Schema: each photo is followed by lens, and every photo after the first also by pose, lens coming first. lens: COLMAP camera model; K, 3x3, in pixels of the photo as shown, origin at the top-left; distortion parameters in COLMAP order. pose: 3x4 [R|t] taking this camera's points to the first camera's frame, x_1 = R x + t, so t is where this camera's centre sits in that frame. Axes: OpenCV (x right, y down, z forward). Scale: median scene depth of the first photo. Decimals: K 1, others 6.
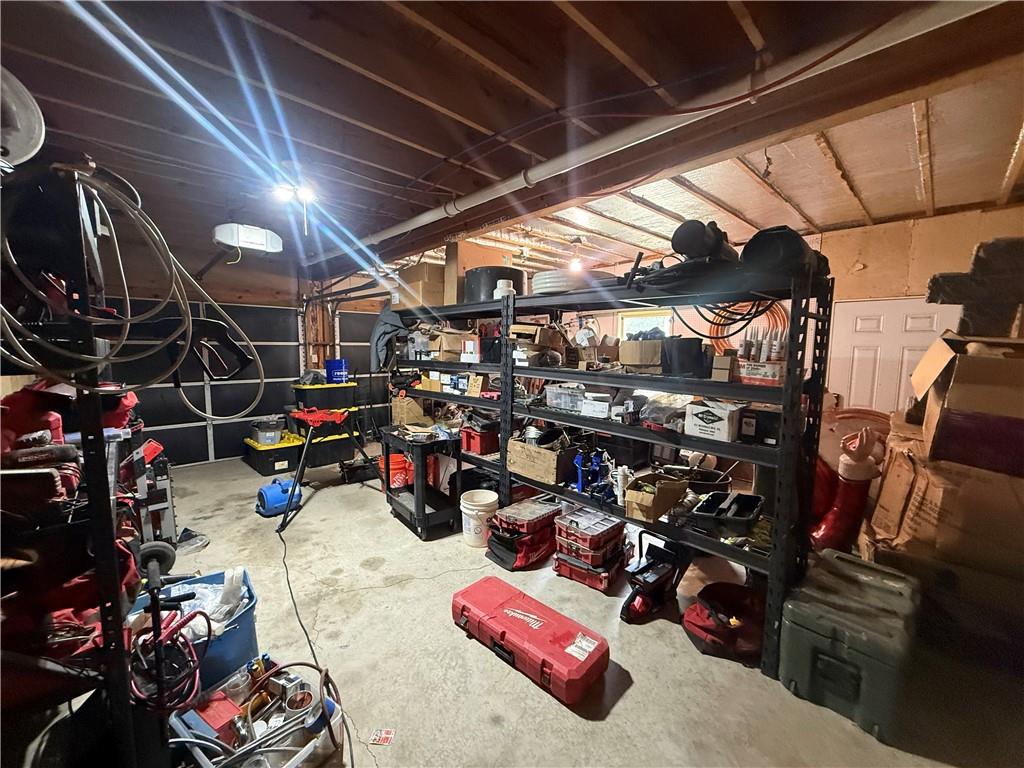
lens RADIAL K [[406.1, 0, 508.9], [0, 406.1, 385.8], [0, 0, 1]] dist [0.000741, -0.000652]
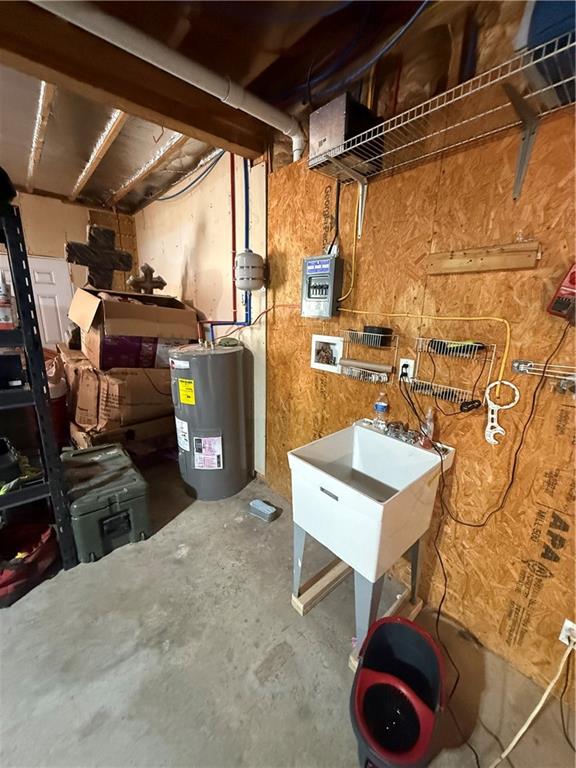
lens RADIAL K [[304.6, 0, 285.6], [0, 304.6, 383.2], [0, 0, 1]] dist [0.000741, -0.000652]
pose [[0.055366, -0.255340, 0.965265, -0.069991], [0.082795, 0.964592, 0.250413, -0.002462], [-0.995027, 0.066054, 0.074547, 0.231361]]
